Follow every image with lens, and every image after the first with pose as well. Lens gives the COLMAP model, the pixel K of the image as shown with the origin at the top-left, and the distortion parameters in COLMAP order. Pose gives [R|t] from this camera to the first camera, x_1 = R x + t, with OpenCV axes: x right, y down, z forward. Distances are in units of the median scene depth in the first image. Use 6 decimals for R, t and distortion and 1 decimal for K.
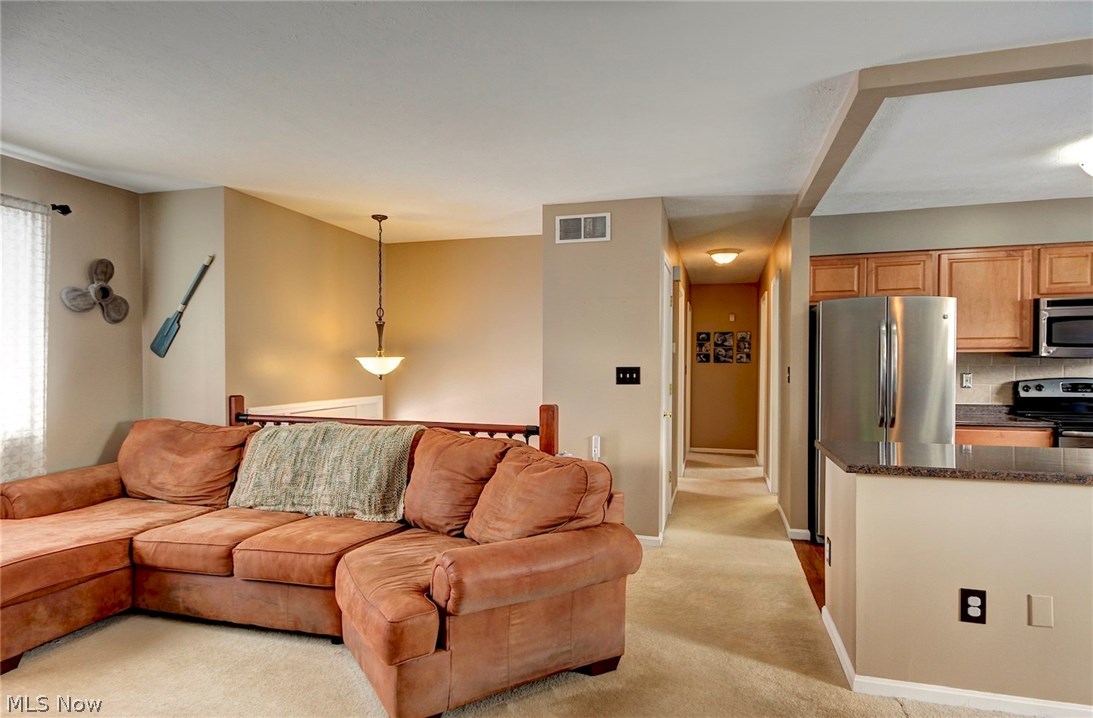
lens RADIAL K [[625.9, 0, 533.6], [0, 625.9, 364.4], [0, 0, 1]] dist [0.002197, 0.004527]
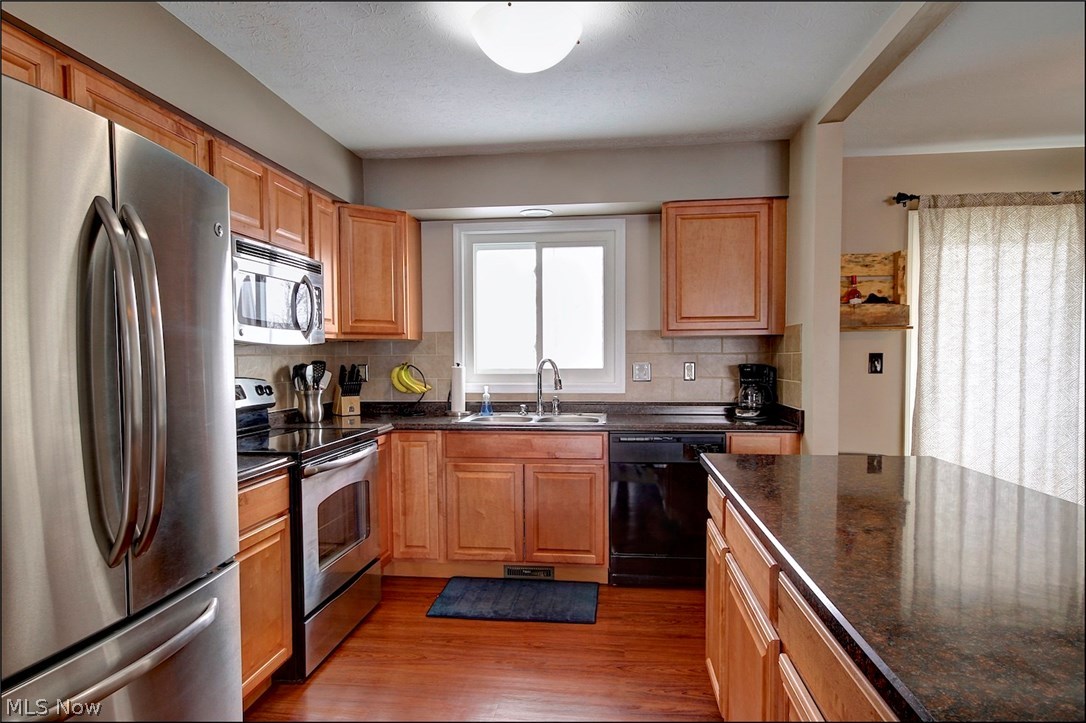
lens RADIAL K [[605.2, 0, 549.0], [0, 605.2, 375.9], [0, 0, 1]] dist [0.004560, 0.005777]
pose [[-0.176336, -0.031927, 0.983812, 0.292329], [0.008087, 0.999393, 0.033883, 0.003189], [-0.984297, 0.013931, -0.175971, 1.004209]]
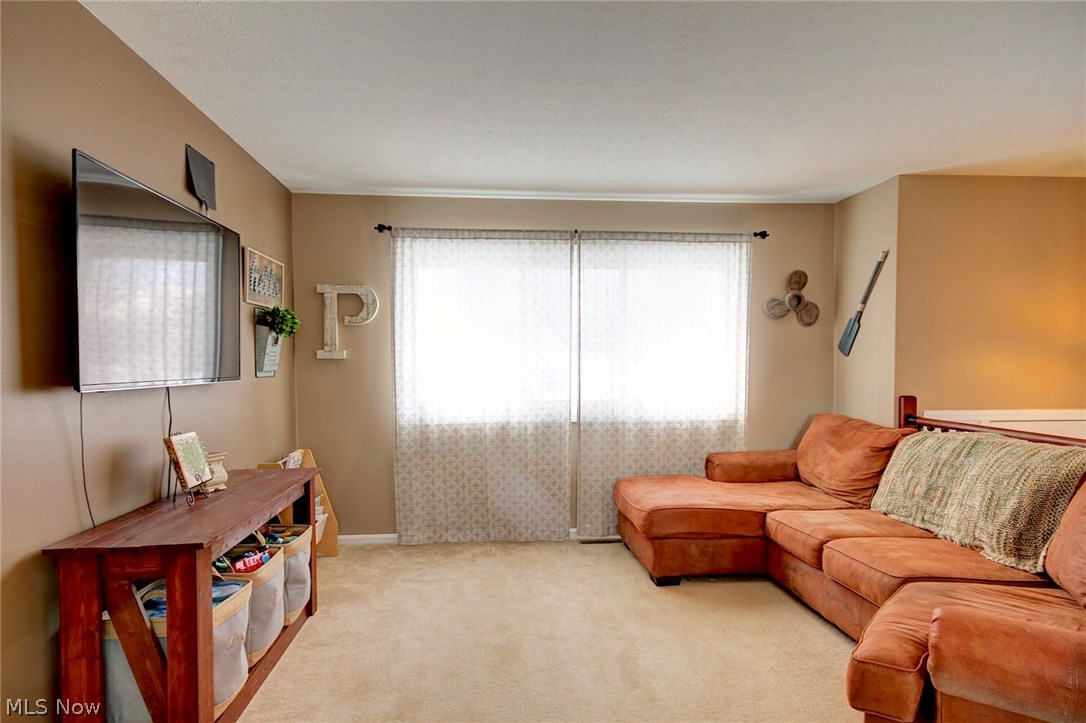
lens RADIAL K [[632.6, 0, 527.8], [0, 632.6, 375.7], [0, 0, 1]] dist [0.014405, -0.001703]
pose [[0.354283, 0.016682, -0.934989, 0.245707], [0.002403, 0.999821, 0.018749, 0.000034], [0.935135, -0.008889, 0.354180, 0.149219]]
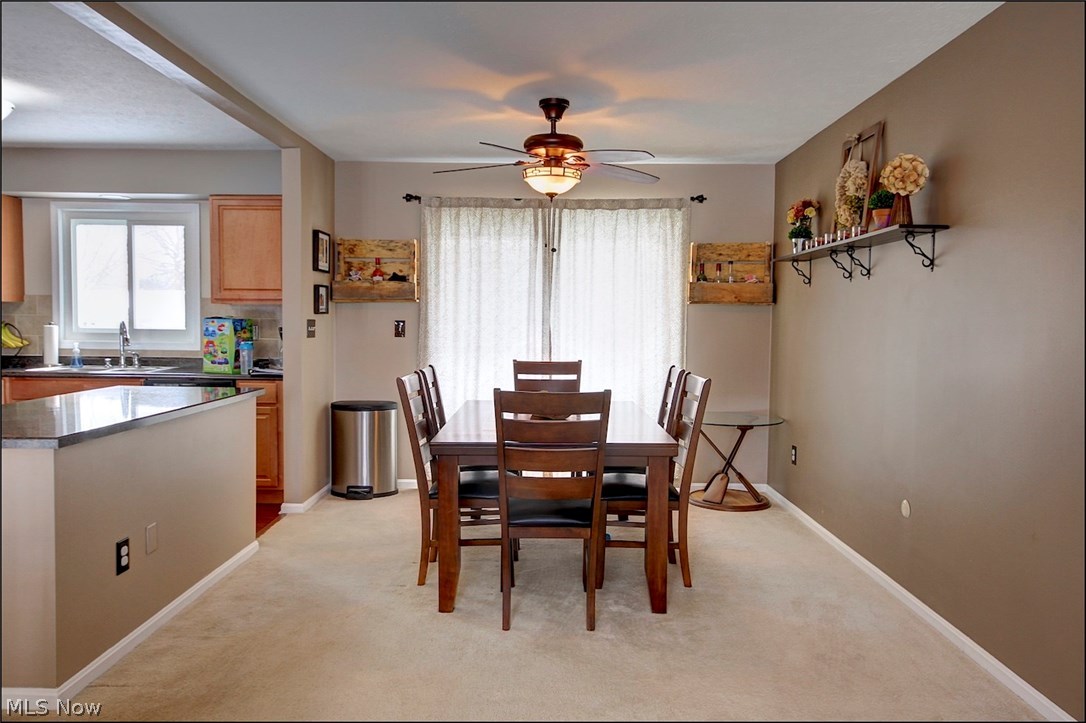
lens RADIAL K [[774.7, 0, 529.1], [0, 774.7, 360.2], [0, 0, 1]] dist [0.018256, 0.015708]
pose [[-0.260349, -0.053501, 0.964031, -0.429107], [-0.009927, 0.998559, 0.052737, -0.001674], [-0.965464, 0.004160, -0.260505, 0.447959]]
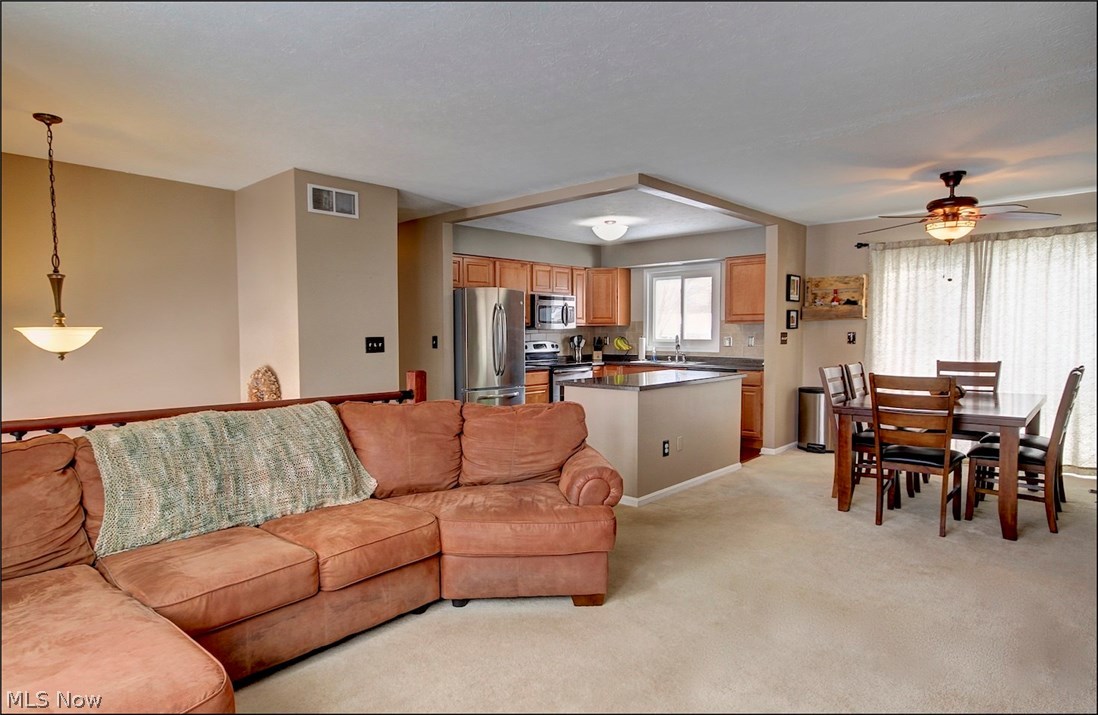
lens RADIAL K [[616.7, 0, 537.5], [0, 616.7, 366.2], [0, 0, 1]] dist [0.004676, 0.006388]
pose [[0.444872, -0.052164, 0.894074, -0.846089], [0.006988, 0.998474, 0.054778, -0.002523], [-0.895567, -0.018122, 0.444557, 0.306177]]
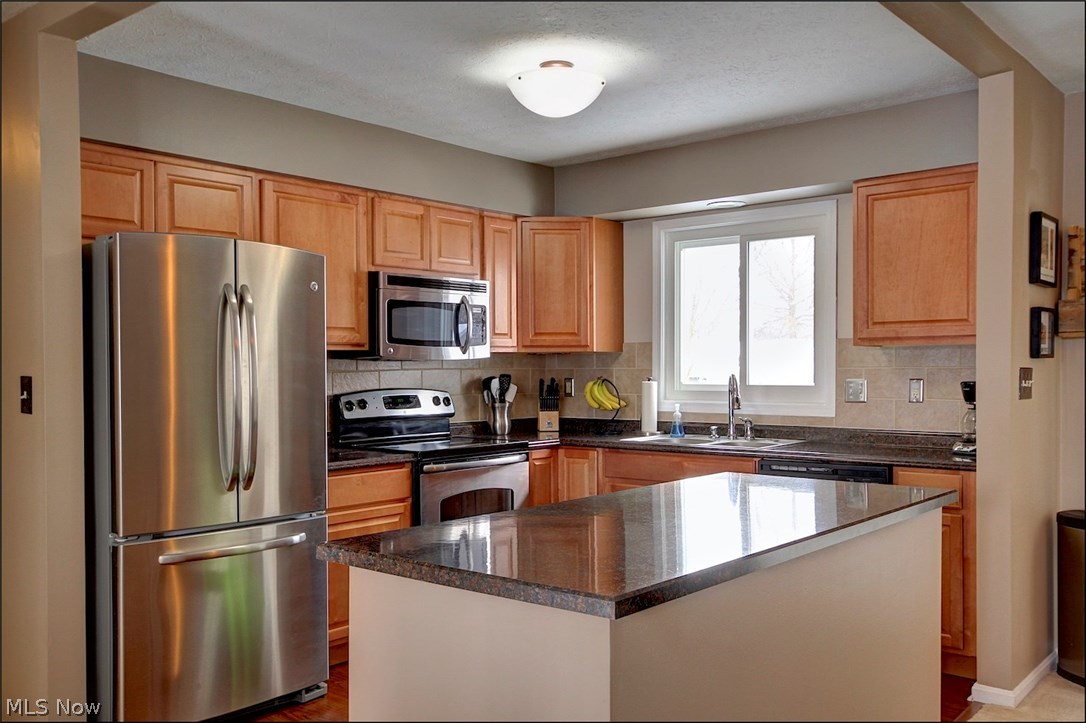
lens RADIAL K [[955.4, 0, 549.2], [0, 955.4, 383.5], [0, 0, 1]] dist [0.027233, 0.005809]
pose [[0.397269, -0.016350, 0.917556, -0.076439], [0.006100, 0.999866, 0.015175, 0.000869], [-0.917682, -0.000432, 0.397316, 0.522106]]
